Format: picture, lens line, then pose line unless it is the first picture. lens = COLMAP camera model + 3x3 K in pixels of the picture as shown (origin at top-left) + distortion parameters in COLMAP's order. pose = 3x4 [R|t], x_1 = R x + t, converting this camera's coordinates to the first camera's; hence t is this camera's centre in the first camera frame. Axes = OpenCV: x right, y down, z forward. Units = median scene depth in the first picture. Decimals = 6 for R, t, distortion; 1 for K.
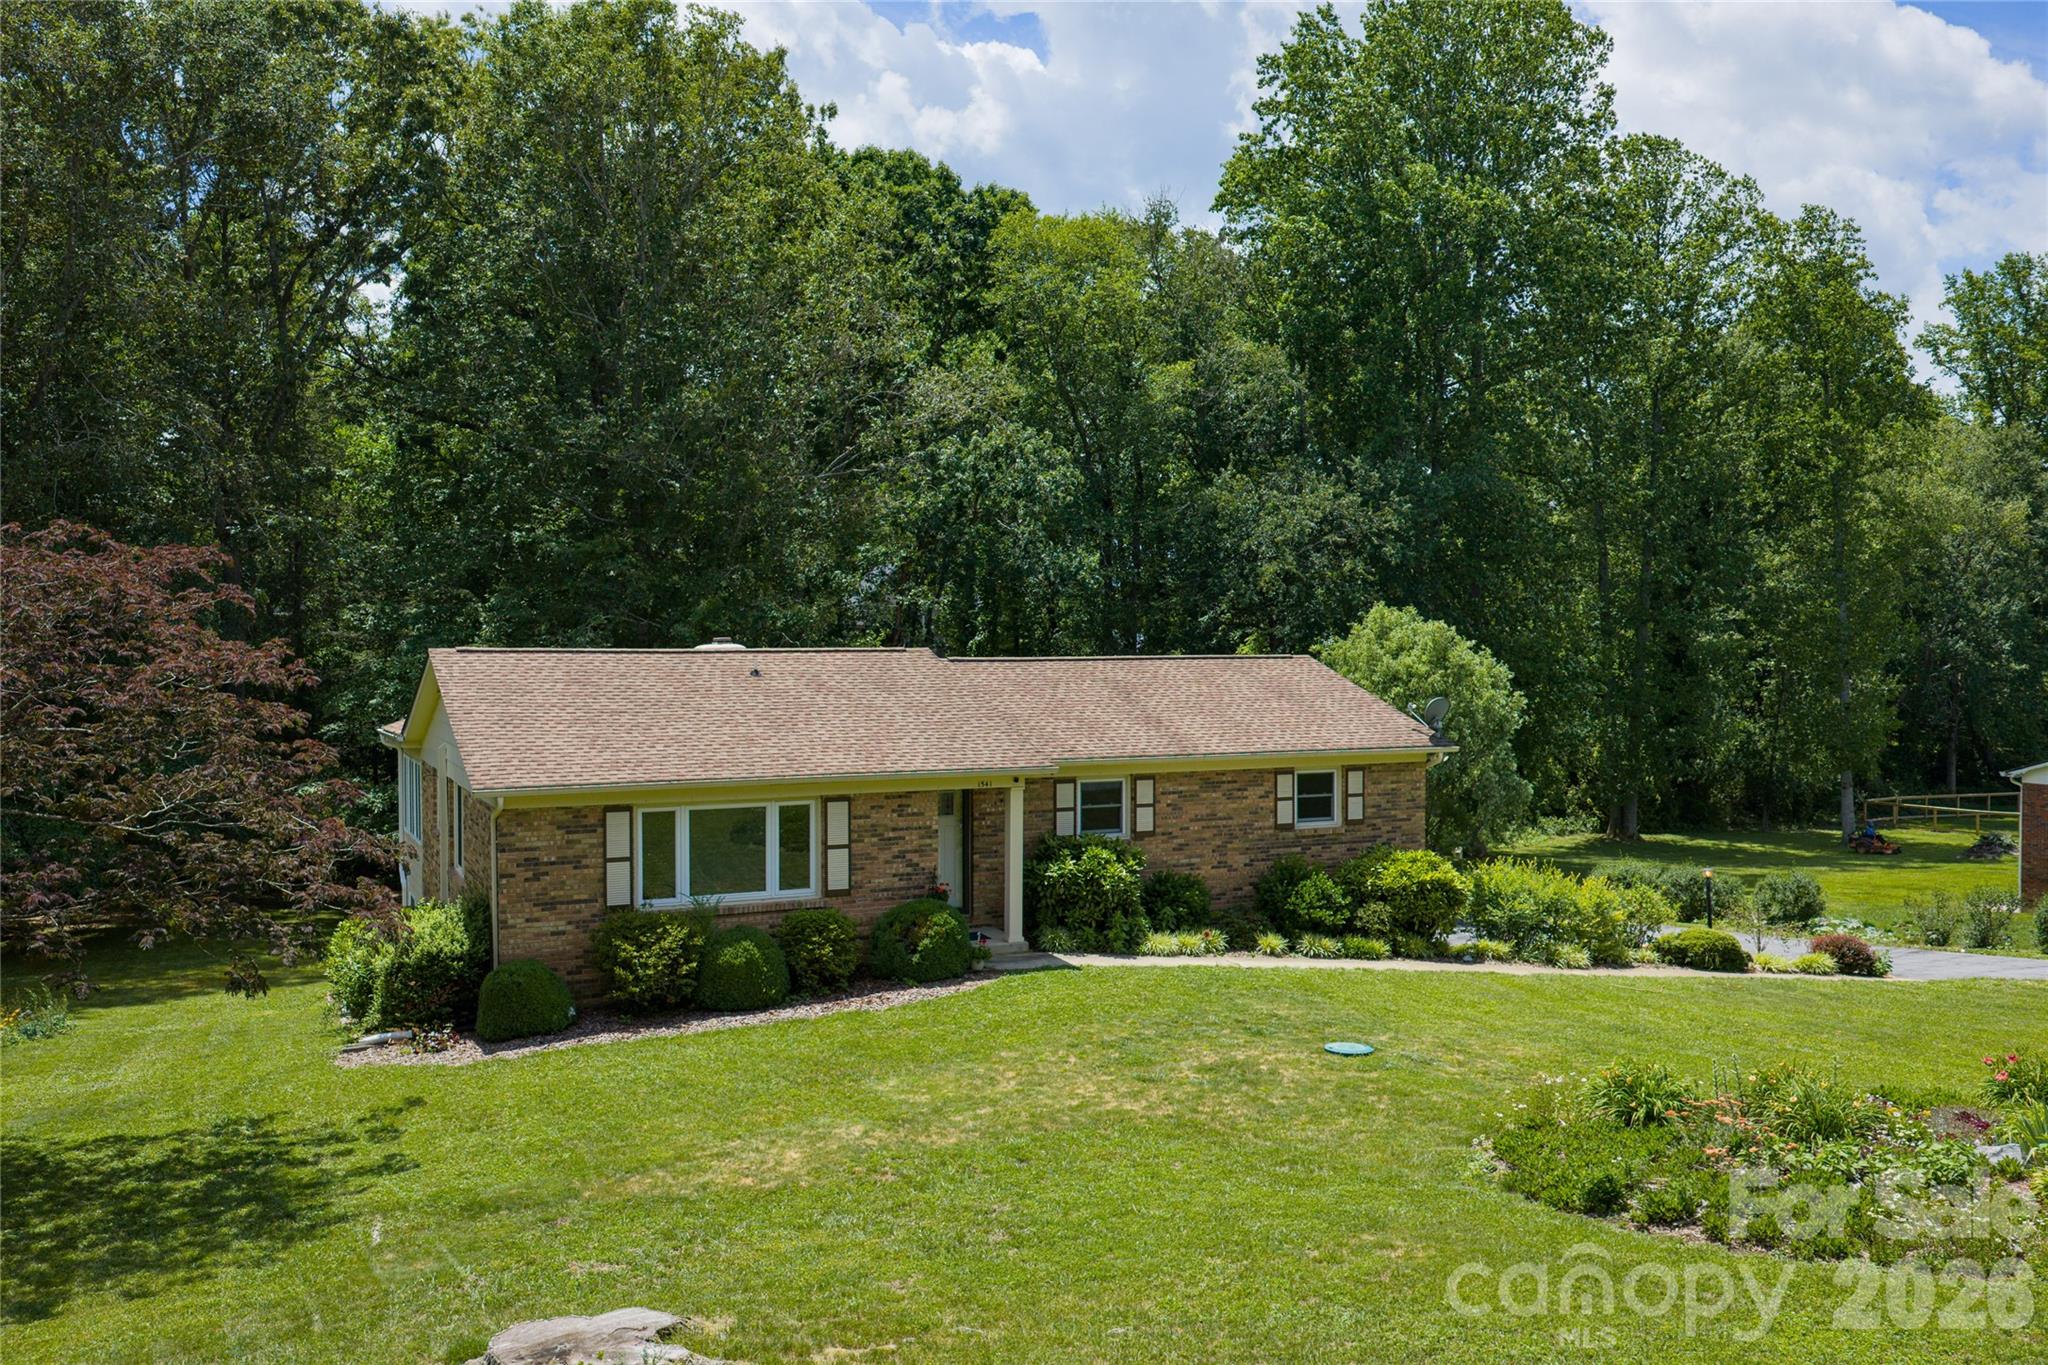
lens RADIAL K [[1685.9, 0, 1026.1], [0, 1685.9, 681.7], [0, 0, 1]] dist [0.008503, -0.025103]
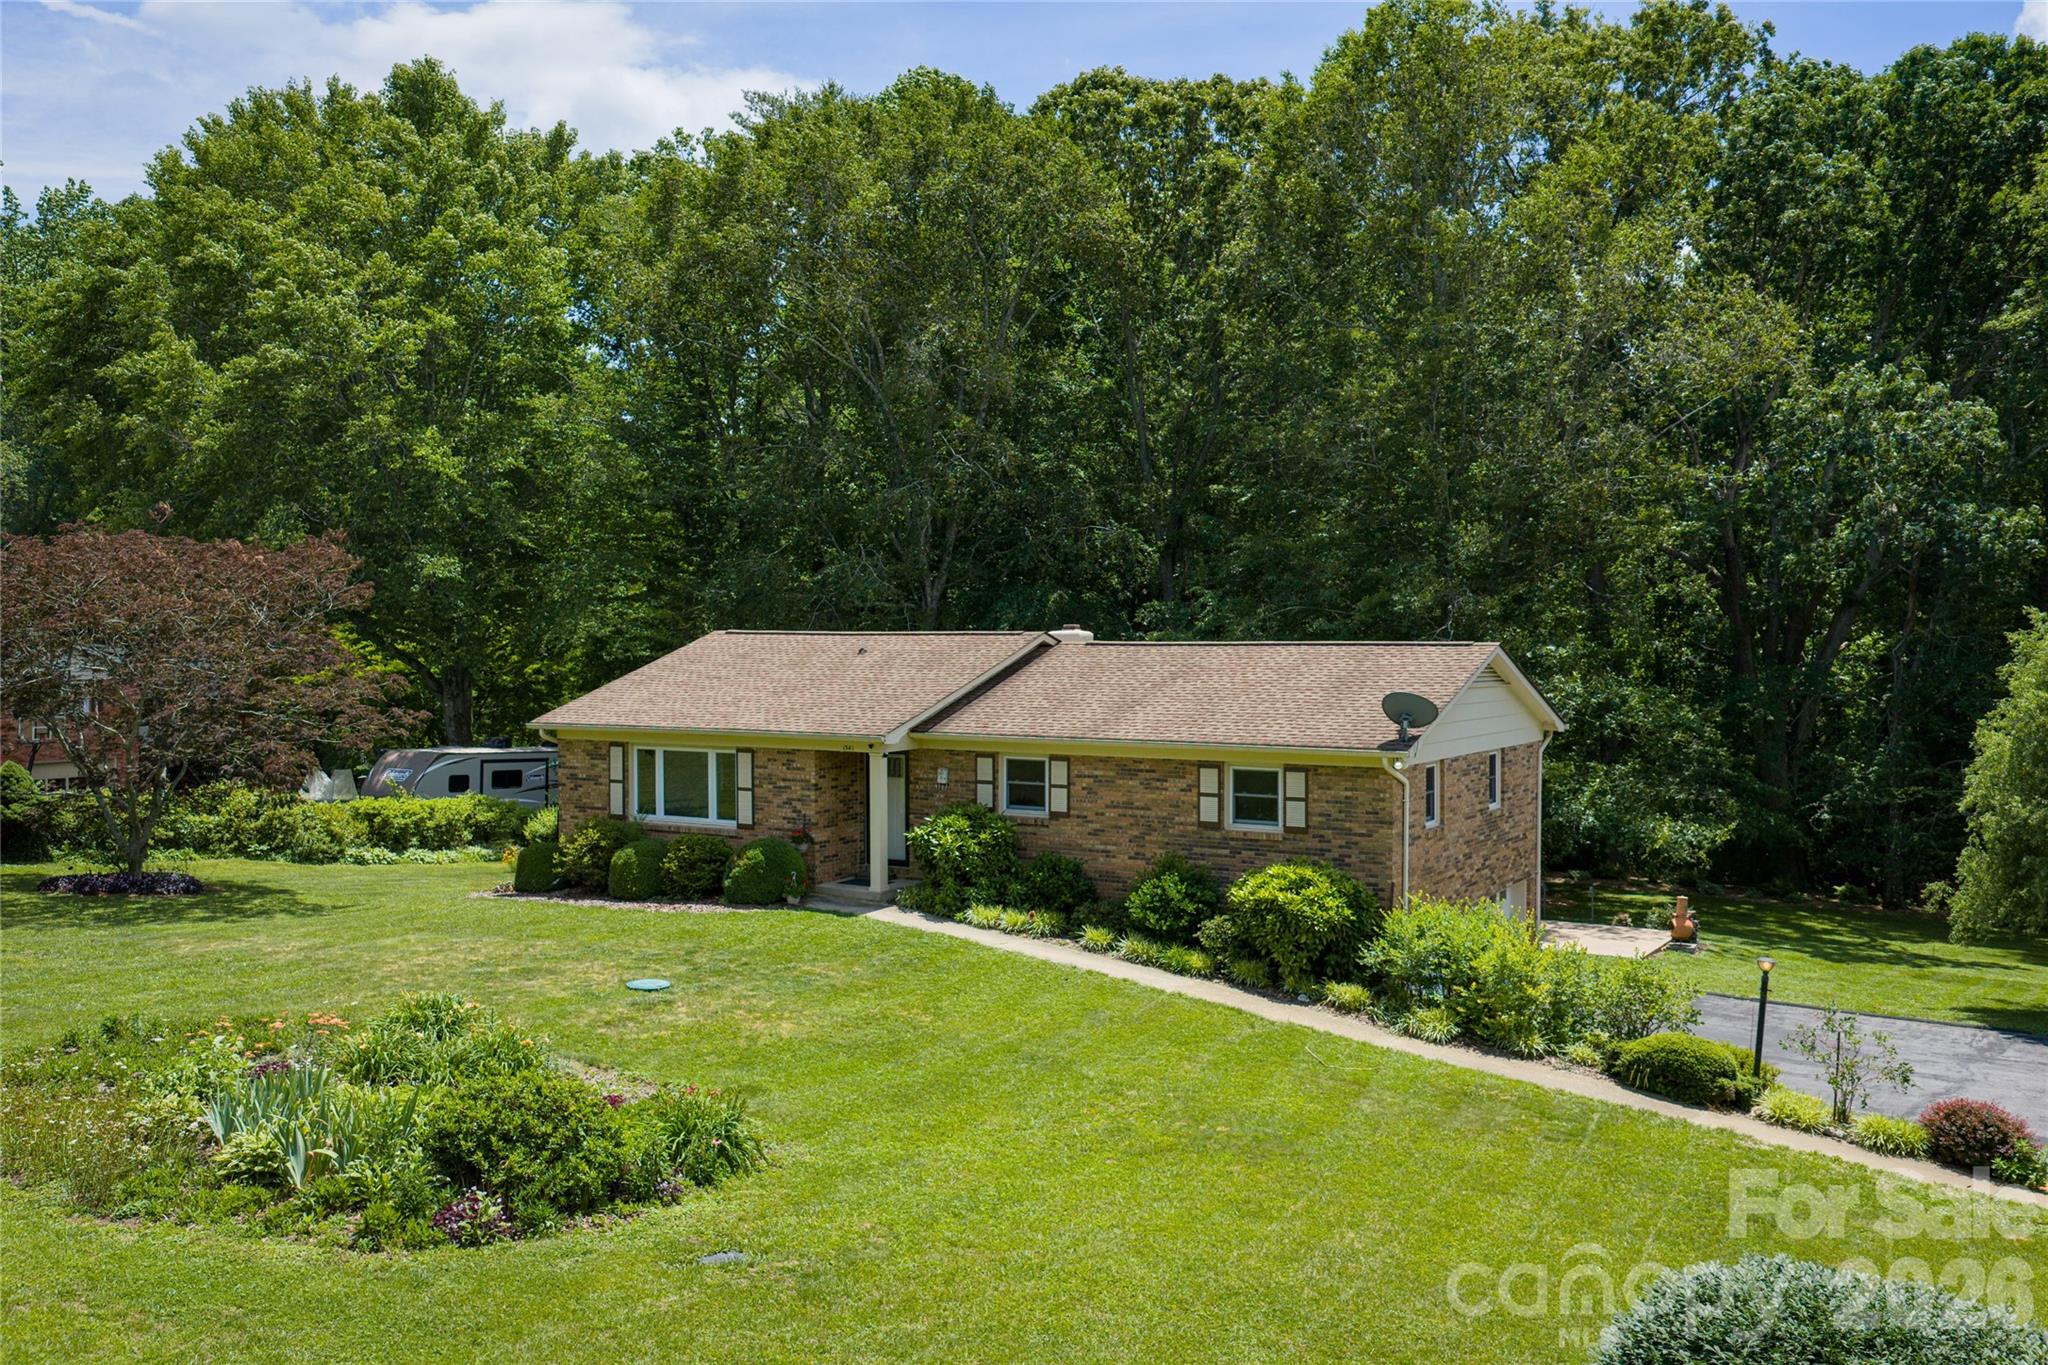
lens RADIAL K [[1685.9, 0, 1026.4], [0, 1685.9, 677.4], [0, 0, 1]] dist [0.008503, -0.025103]
pose [[0.588476, 0.029319, -0.807983, 0.885443], [-0.025424, 0.999519, 0.017753, -0.009305], [0.808115, 0.010095, 0.588938, 0.392870]]
